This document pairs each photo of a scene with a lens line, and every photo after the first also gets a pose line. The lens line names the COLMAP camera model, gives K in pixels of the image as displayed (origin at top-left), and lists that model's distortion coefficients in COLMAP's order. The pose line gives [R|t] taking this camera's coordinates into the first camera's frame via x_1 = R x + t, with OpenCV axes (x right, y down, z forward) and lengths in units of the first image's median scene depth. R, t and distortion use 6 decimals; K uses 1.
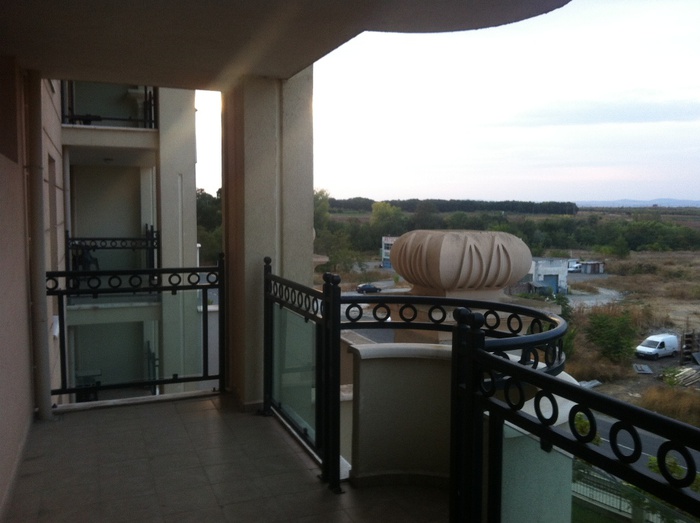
lens RADIAL K [[642.8, 0, 353.6], [0, 642.8, 263.3], [0, 0, 1]] dist [0.035610, 0.000000]
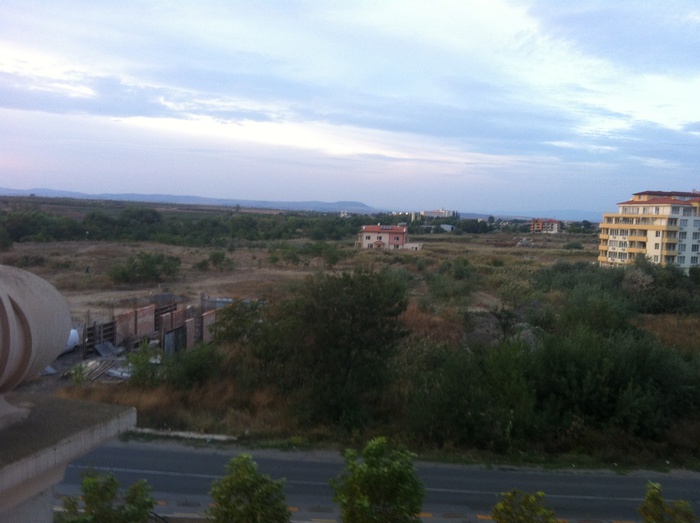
lens RADIAL K [[642.8, 0, 348.6], [0, 642.8, 264.0], [0, 0, 1]] dist [0.035610, 0.000000]
pose [[0.632076, -0.051779, 0.773175, 0.025611], [0.038941, 0.998627, 0.035043, -0.036359], [-0.773927, 0.007958, 0.633224, 0.345161]]
